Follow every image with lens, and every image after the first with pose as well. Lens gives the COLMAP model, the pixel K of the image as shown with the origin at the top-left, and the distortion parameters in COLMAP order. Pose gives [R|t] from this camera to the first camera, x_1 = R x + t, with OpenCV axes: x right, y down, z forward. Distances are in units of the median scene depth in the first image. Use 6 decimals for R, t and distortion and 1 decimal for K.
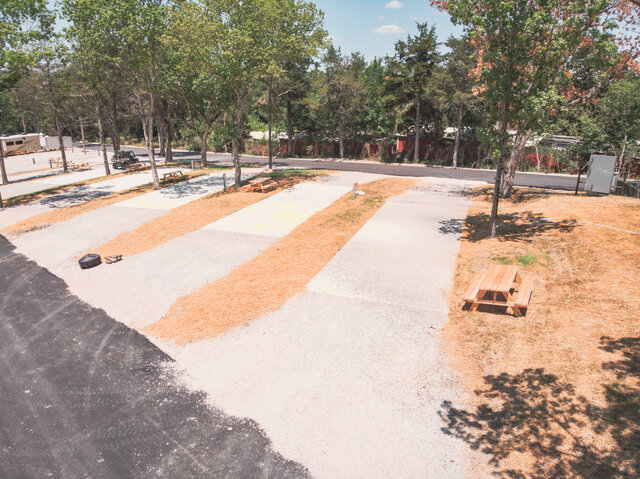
lens RADIAL K [[476.8, 0, 320.0], [0, 476.8, 239.5], [0, 0, 1]] dist [-0.013026, 0.001126]
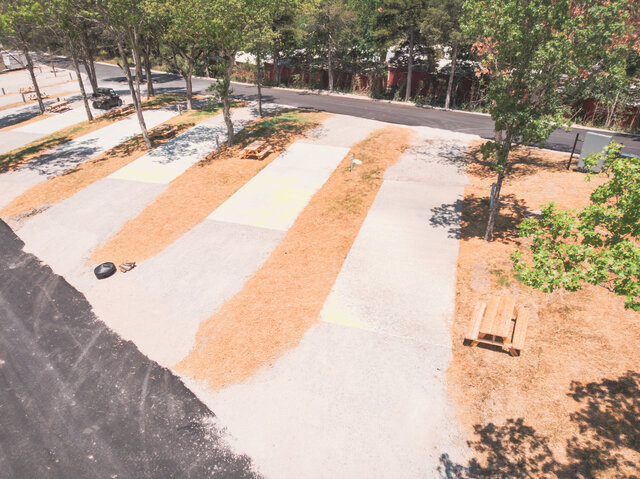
lens RADIAL K [[476.8, 0, 320.0], [0, 476.8, 239.5], [0, 0, 1]] dist [-0.013026, 0.001126]
pose [[0.999250, -0.018540, 0.034002, -0.045232], [0.011526, 0.980551, 0.195923, -0.201199], [-0.036973, -0.195384, 0.980030, -0.020223]]
